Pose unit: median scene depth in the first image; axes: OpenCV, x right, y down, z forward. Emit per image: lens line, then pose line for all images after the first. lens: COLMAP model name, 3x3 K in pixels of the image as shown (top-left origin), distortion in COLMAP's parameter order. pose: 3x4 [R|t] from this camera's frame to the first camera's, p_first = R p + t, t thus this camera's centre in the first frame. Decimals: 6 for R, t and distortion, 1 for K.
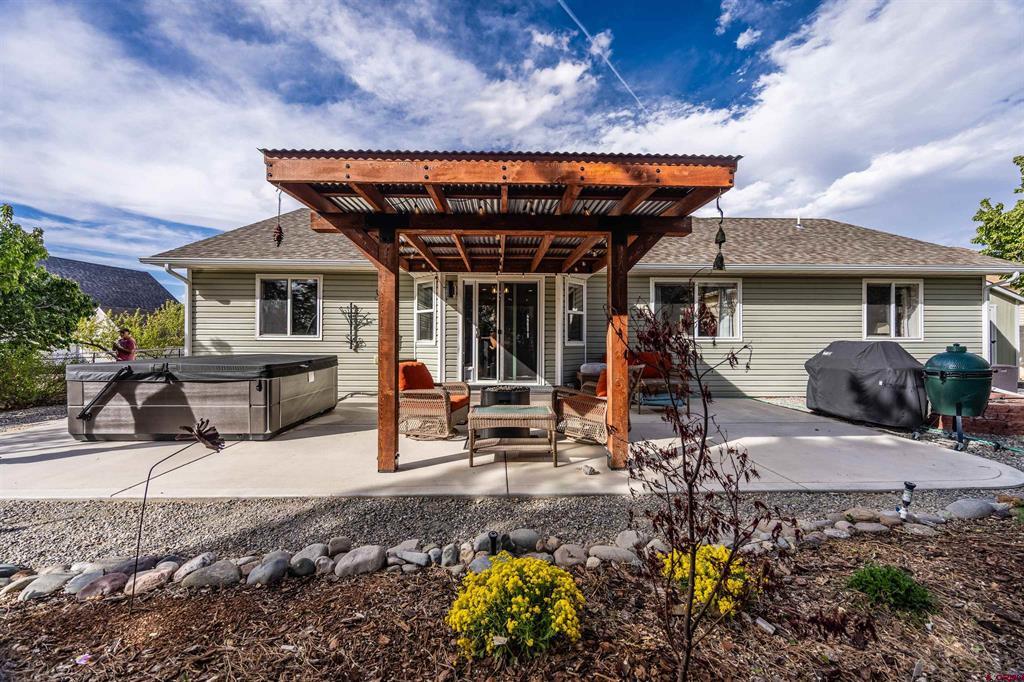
lens RADIAL K [[389.2, 0, 510.4], [0, 389.2, 318.8], [0, 0, 1]] dist [-0.001569, -0.000624]
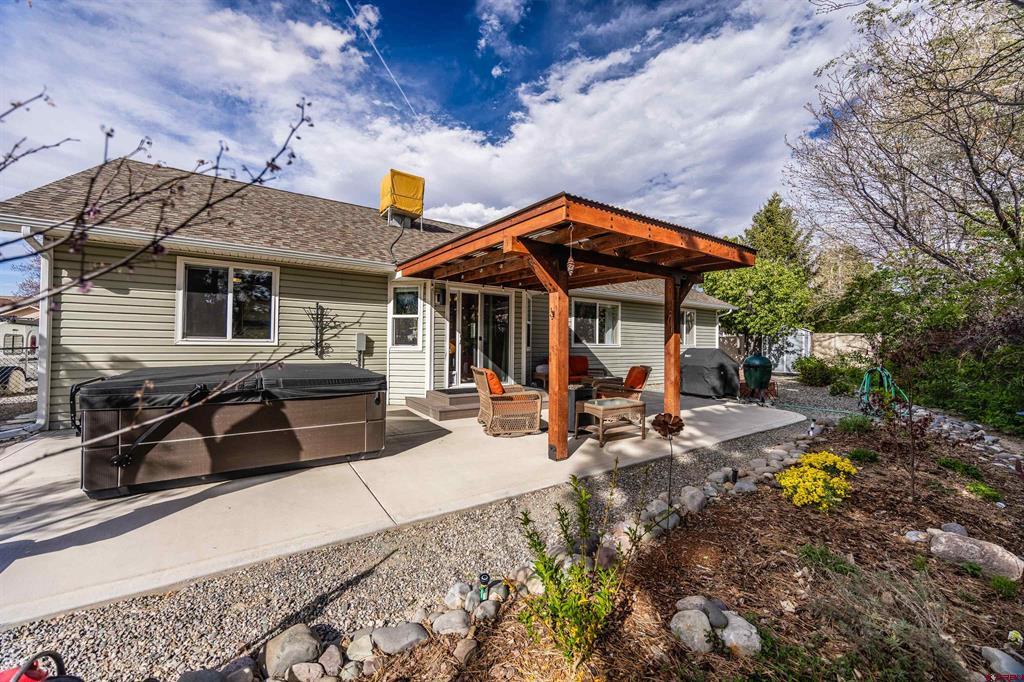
lens RADIAL K [[389.2, 0, 508.7], [0, 389.2, 335.8], [0, 0, 1]] dist [-0.001569, -0.000624]
pose [[0.847103, 0.016783, 0.531163, -0.533317], [-0.040681, 0.998616, 0.033326, -0.014077], [-0.529869, -0.049838, 0.846614, 0.031772]]
